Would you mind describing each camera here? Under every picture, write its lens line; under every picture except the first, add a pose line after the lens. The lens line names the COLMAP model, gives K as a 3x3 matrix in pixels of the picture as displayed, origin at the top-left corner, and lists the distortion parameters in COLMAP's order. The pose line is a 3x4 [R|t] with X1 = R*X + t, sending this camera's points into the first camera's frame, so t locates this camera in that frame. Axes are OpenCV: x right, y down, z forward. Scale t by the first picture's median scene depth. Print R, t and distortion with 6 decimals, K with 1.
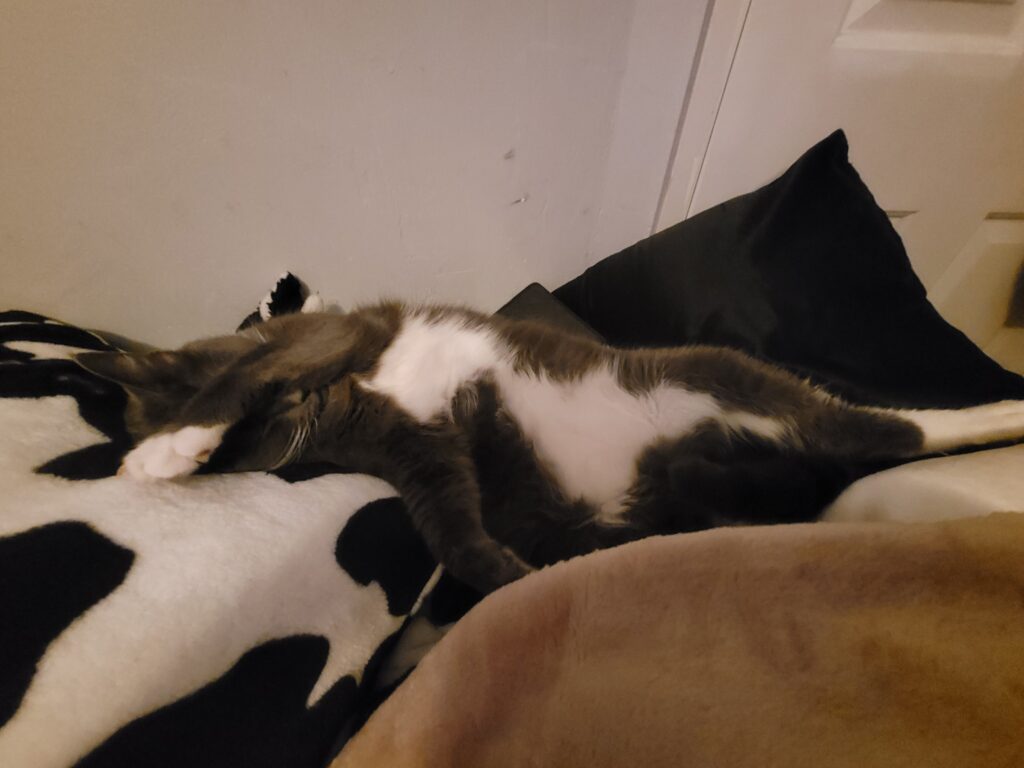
lens RADIAL K [[389.4, 0, 512.0], [0, 389.4, 384.0], [0, 0, 1]] dist [0.007790, -0.000073]
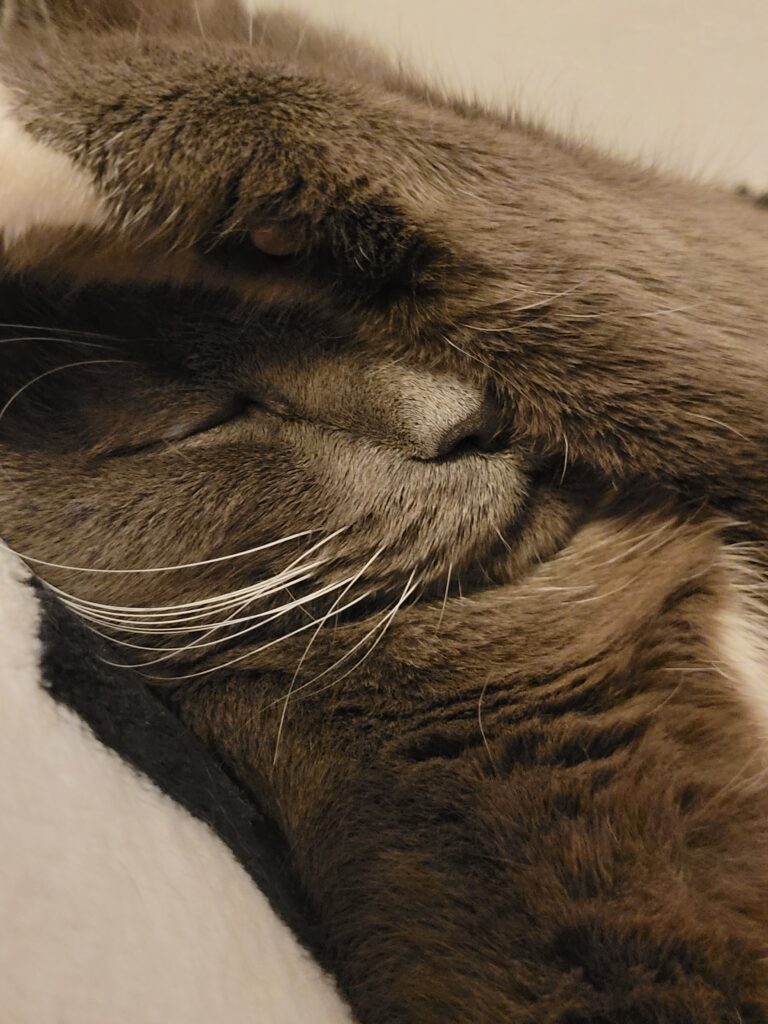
lens RADIAL K [[1458.7, 0, 384.0], [0, 1458.7, 512.0], [0, 0, 1]] dist [-0.023465, -0.035120]
pose [[0.616042, 0.502730, -0.606427, -0.147849], [-0.713303, 0.682654, -0.158690, 0.187430], [0.334201, 0.530327, 0.779143, 0.509310]]
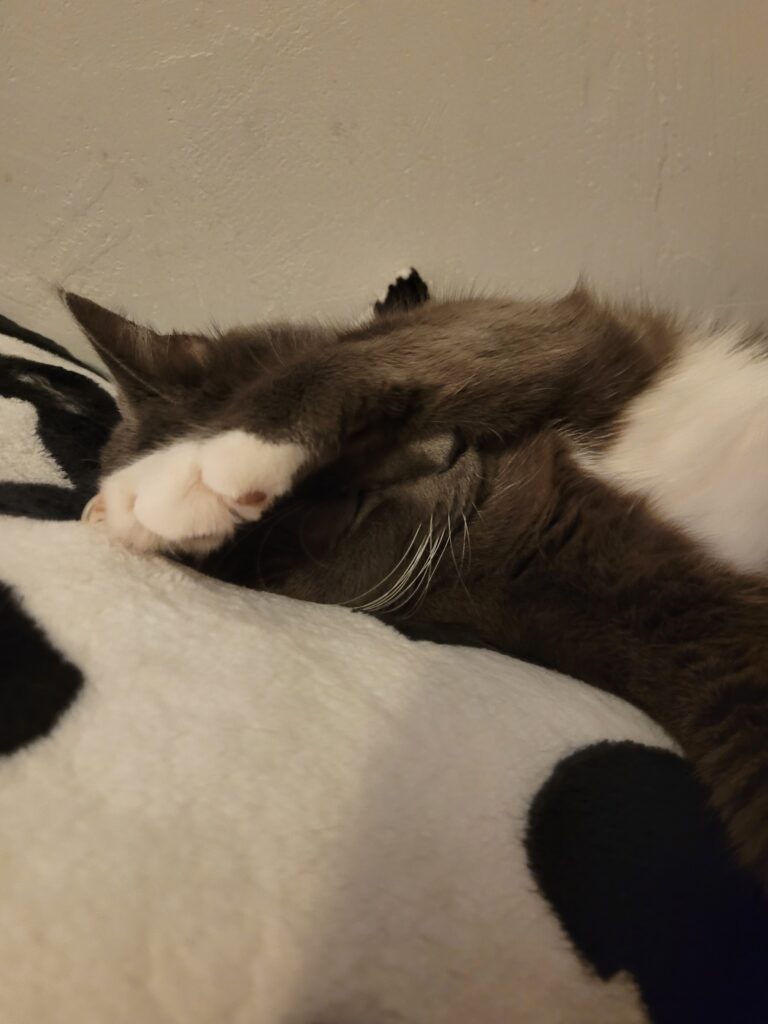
lens RADIAL K [[826.4, 0, 384.0], [0, 826.4, 512.0], [0, 0, 1]] dist [0.009473, -0.000770]
pose [[0.918320, 0.075290, -0.388613, -0.270368], [-0.165379, 0.964931, -0.203858, 0.281574], [0.359636, 0.251475, 0.898567, 0.232819]]
